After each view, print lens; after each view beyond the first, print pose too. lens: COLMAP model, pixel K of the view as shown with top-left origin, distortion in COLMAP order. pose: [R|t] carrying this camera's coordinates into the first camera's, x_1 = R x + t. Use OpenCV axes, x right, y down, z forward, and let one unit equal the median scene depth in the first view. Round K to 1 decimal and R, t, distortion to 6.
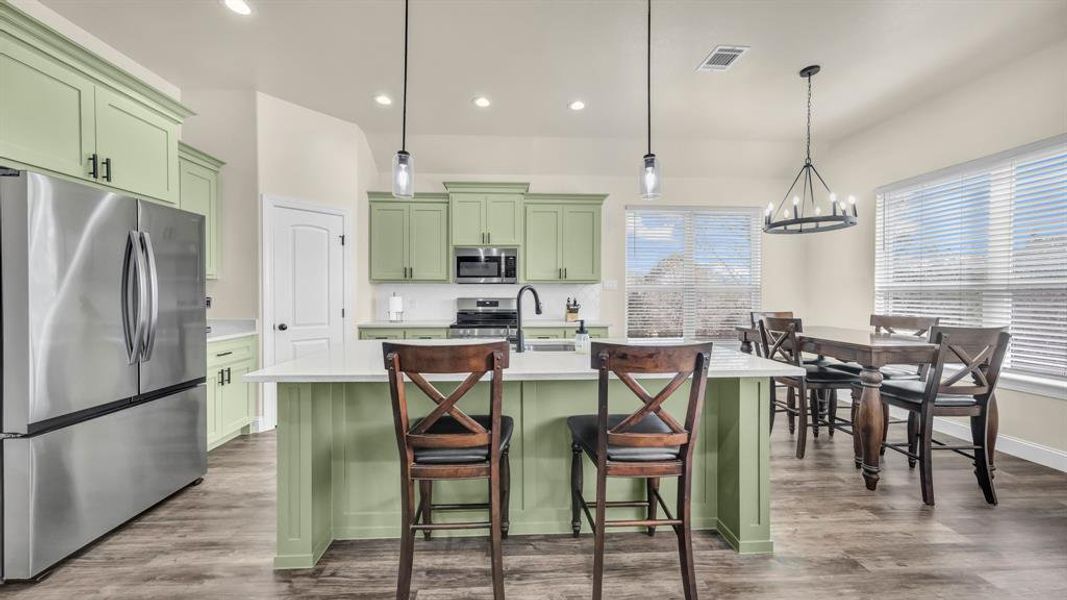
lens RADIAL K [[369.6, 0, 524.0], [0, 369.6, 296.1], [0, 0, 1]] dist [-0.000354, -0.000005]
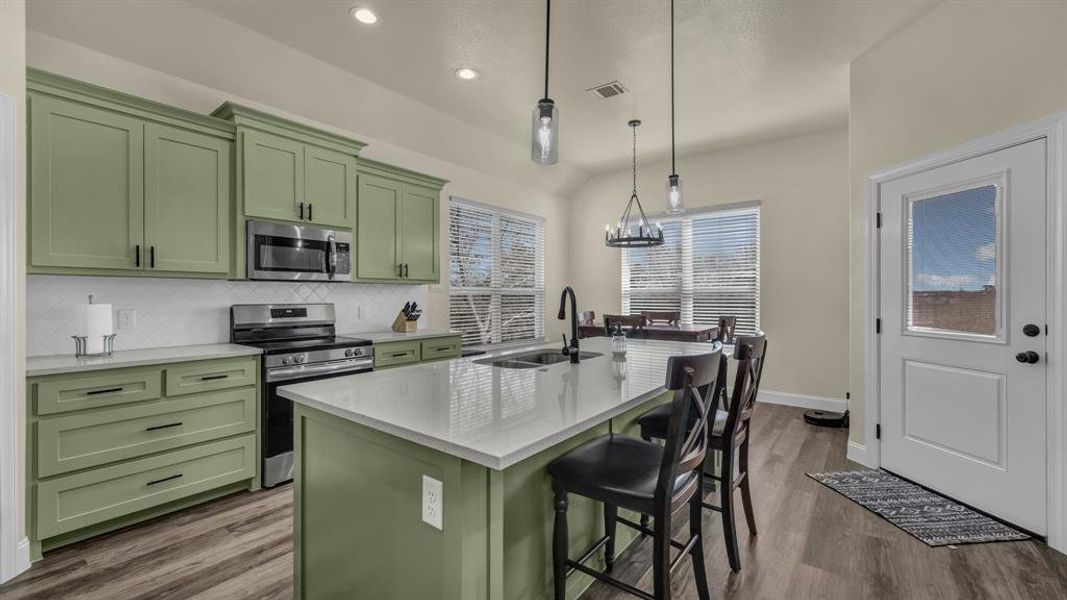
lens RADIAL K [[436.5, 0, 537.4], [0, 436.5, 295.2], [0, 0, 1]] dist [0.004030, 0.000519]
pose [[0.643800, -0.001775, 0.765192, -0.427380], [0.009109, 0.999944, -0.005345, -0.001923], [-0.765140, 0.010412, 0.643780, 0.197021]]
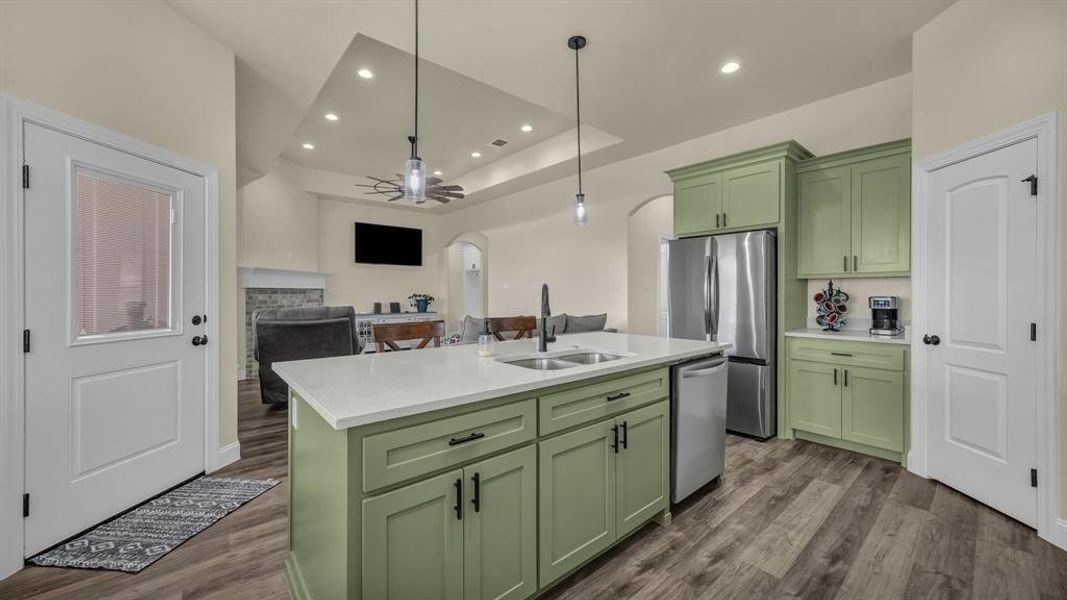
lens RADIAL K [[407.1, 0, 530.3], [0, 407.1, 290.7], [0, 0, 1]] dist [0.002160, 0.001722]
pose [[-0.792462, -0.002537, -0.609917, 0.344161], [-0.004167, 0.999991, 0.001255, -0.006760], [0.609908, 0.003537, -0.792465, 0.919556]]
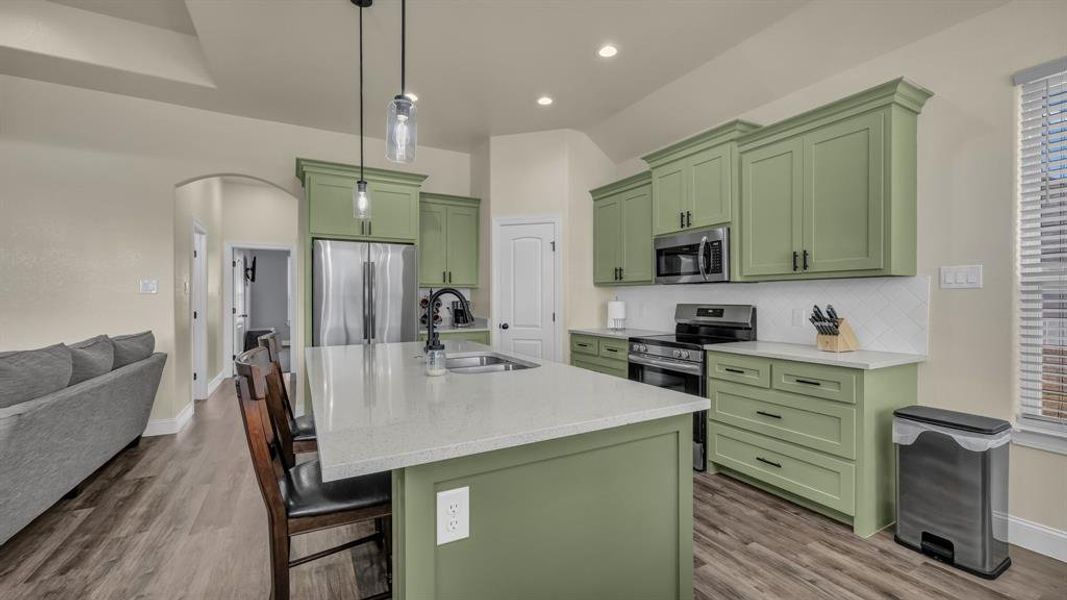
lens RADIAL K [[423.3, 0, 546.2], [0, 423.3, 297.1], [0, 0, 1]] dist [-0.007186, 0.000032]
pose [[0.462910, -0.000926, -0.886405, 0.490094], [-0.001144, 0.999998, -0.001642, -0.006599], [0.886404, 0.001774, 0.462908, 0.390595]]
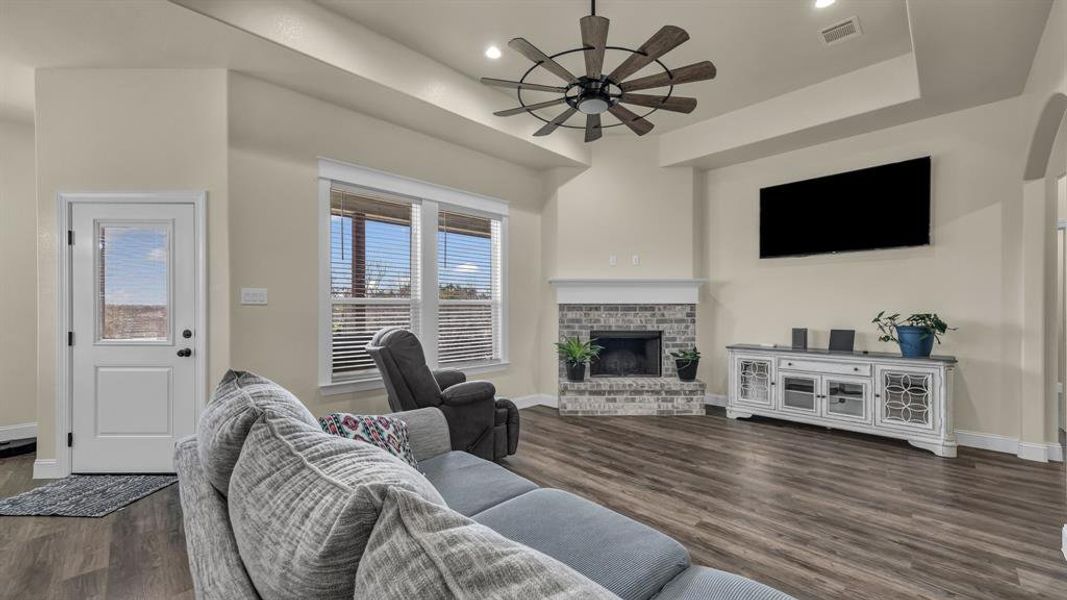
lens RADIAL K [[407.1, 0, 536.4], [0, 407.1, 311.4], [0, 0, 1]] dist [0.002160, 0.001722]
pose [[-0.672642, -0.004428, 0.739955, -0.579502], [0.004681, 0.999937, 0.010239, -0.000724], [-0.739953, 0.010351, -0.672579, 0.109483]]
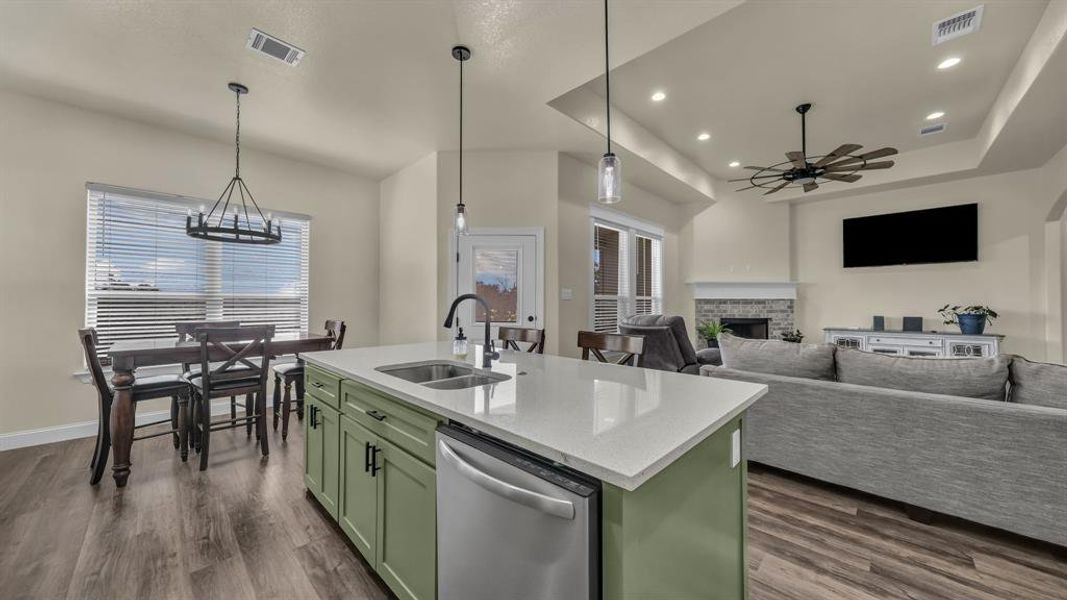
lens RADIAL K [[356.5, 0, 535.7], [0, 356.5, 298.0], [0, 0, 1]] dist [0.000643, 0.000448]
pose [[-0.681855, 0.009028, 0.731432, -0.366271], [0.004477, 0.999957, -0.008168, -0.005884], [-0.731474, -0.002295, -0.681866, 0.747838]]
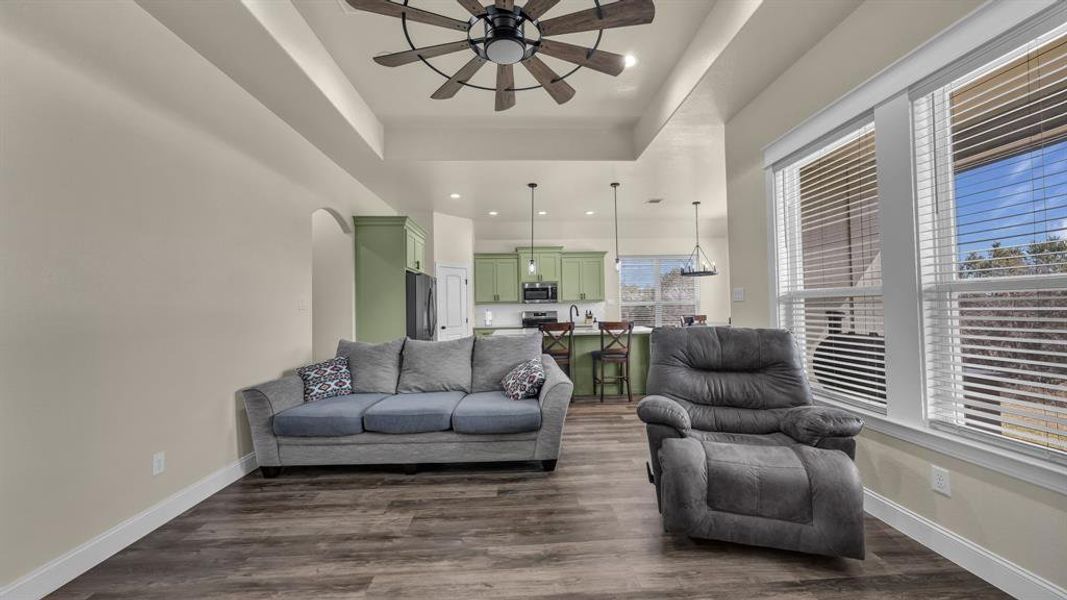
lens RADIAL K [[381.4, 0, 538.4], [0, 381.4, 299.4], [0, 0, 1]] dist [0.000644, 0.000334]
pose [[0.999695, -0.019133, 0.015648, -0.140951], [0.019600, 0.999349, -0.030294, 0.004078], [-0.015058, 0.030592, 0.999419, -0.841606]]
